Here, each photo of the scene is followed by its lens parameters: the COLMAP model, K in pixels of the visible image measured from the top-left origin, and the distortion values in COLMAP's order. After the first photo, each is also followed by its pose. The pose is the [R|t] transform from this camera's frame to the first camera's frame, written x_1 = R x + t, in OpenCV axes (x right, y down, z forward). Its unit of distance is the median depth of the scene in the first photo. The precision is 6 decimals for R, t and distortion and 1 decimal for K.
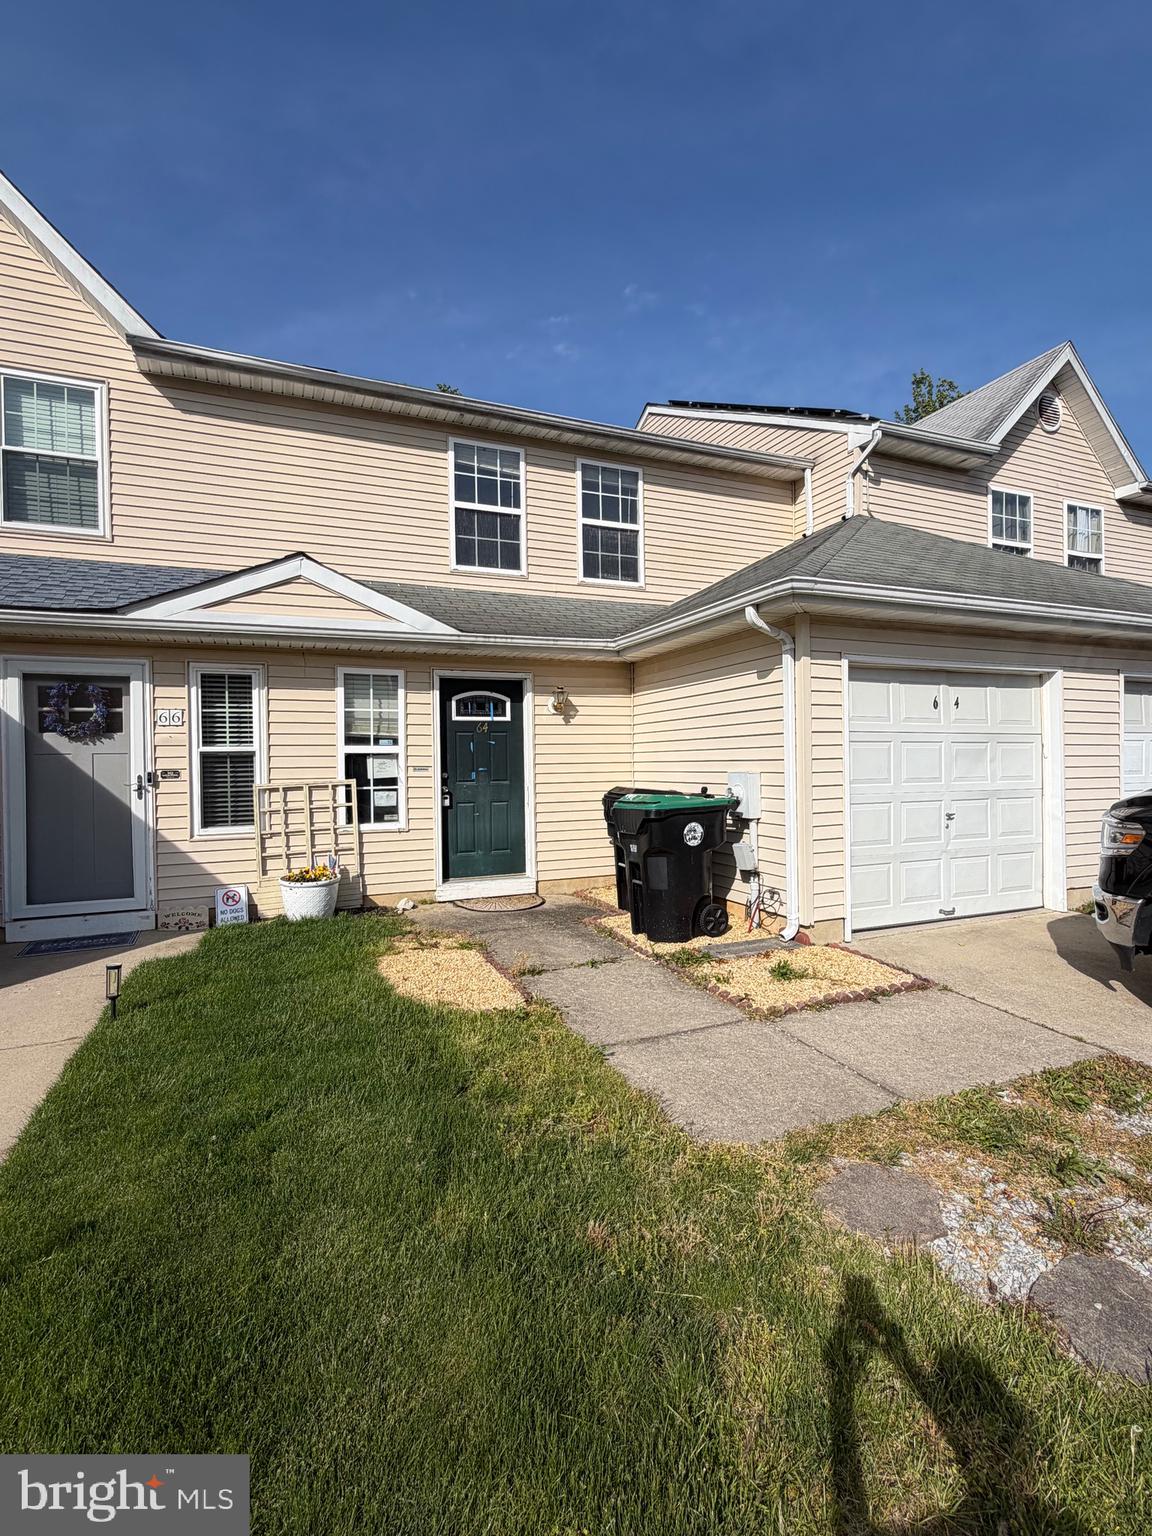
lens RADIAL K [[728.2, 0, 573.5], [0, 728.2, 767.9], [0, 0, 1]] dist [-0.003067, 0.000758]
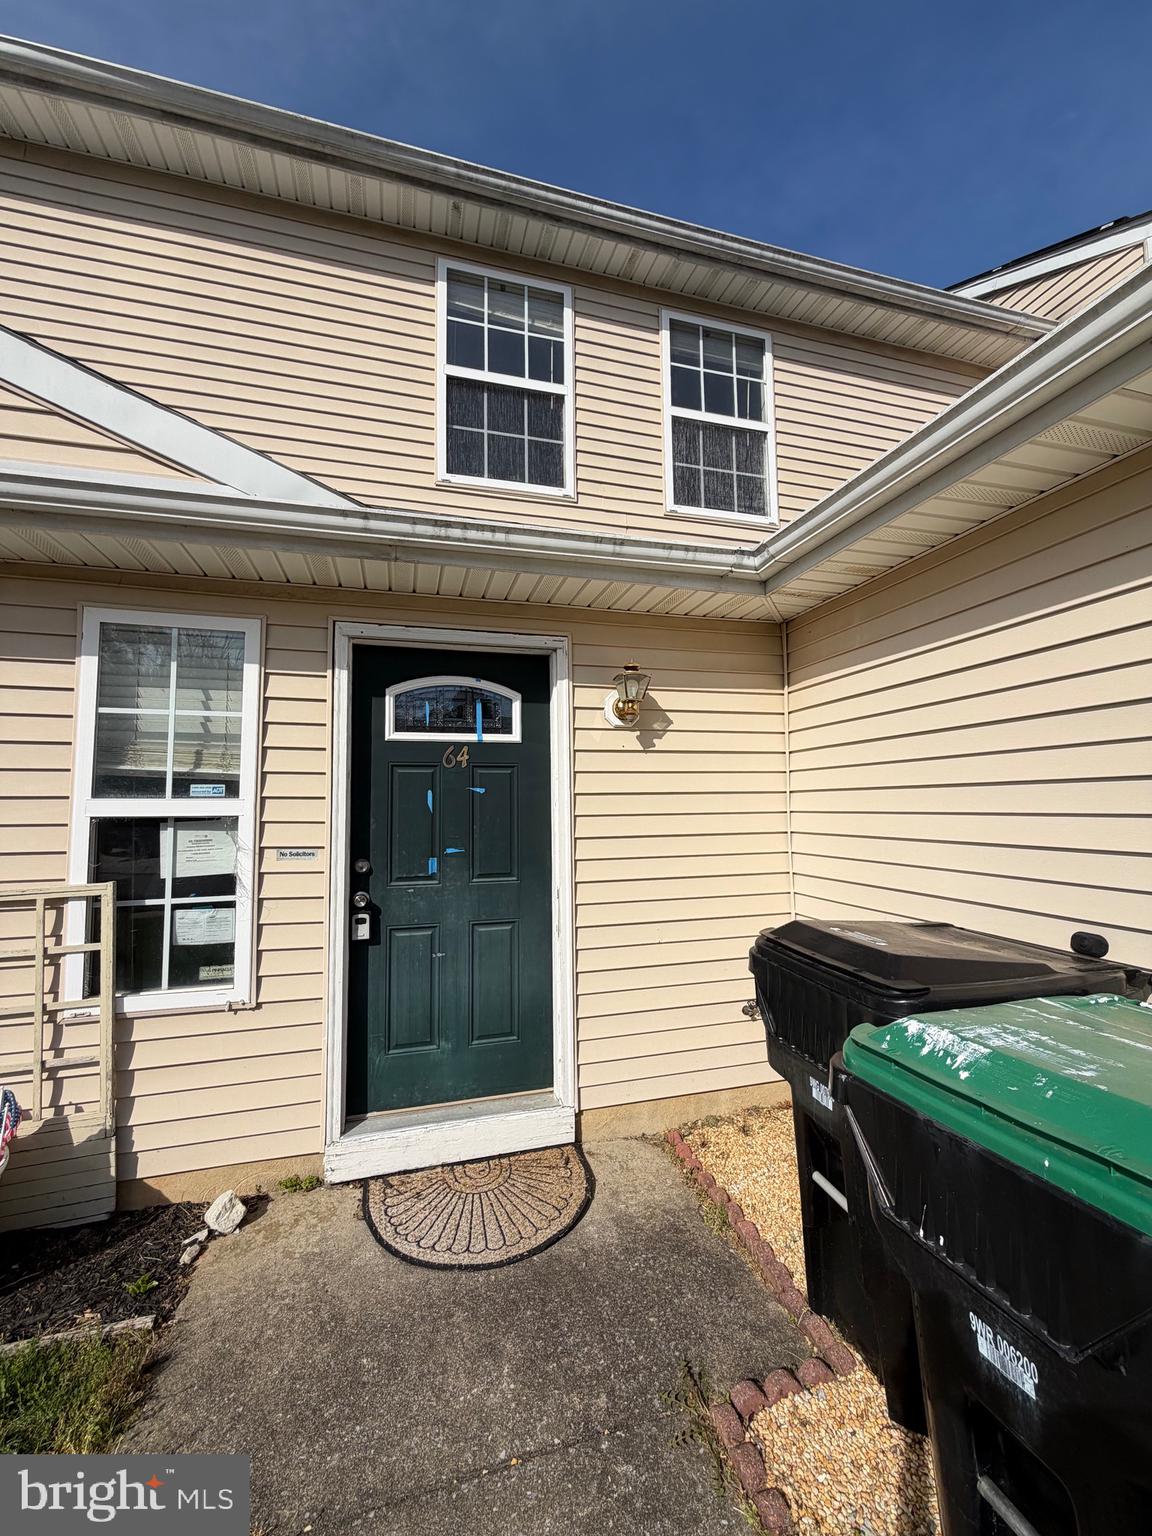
lens RADIAL K [[616.0, 0, 577.5], [0, 616.0, 763.2], [0, 0, 1]] dist [-0.000013, 0.000533]
pose [[0.992512, -0.004465, -0.122062, -0.005078], [-0.004486, 0.997325, -0.072957, -0.025720], [0.122061, 0.072959, 0.989837, 0.672543]]
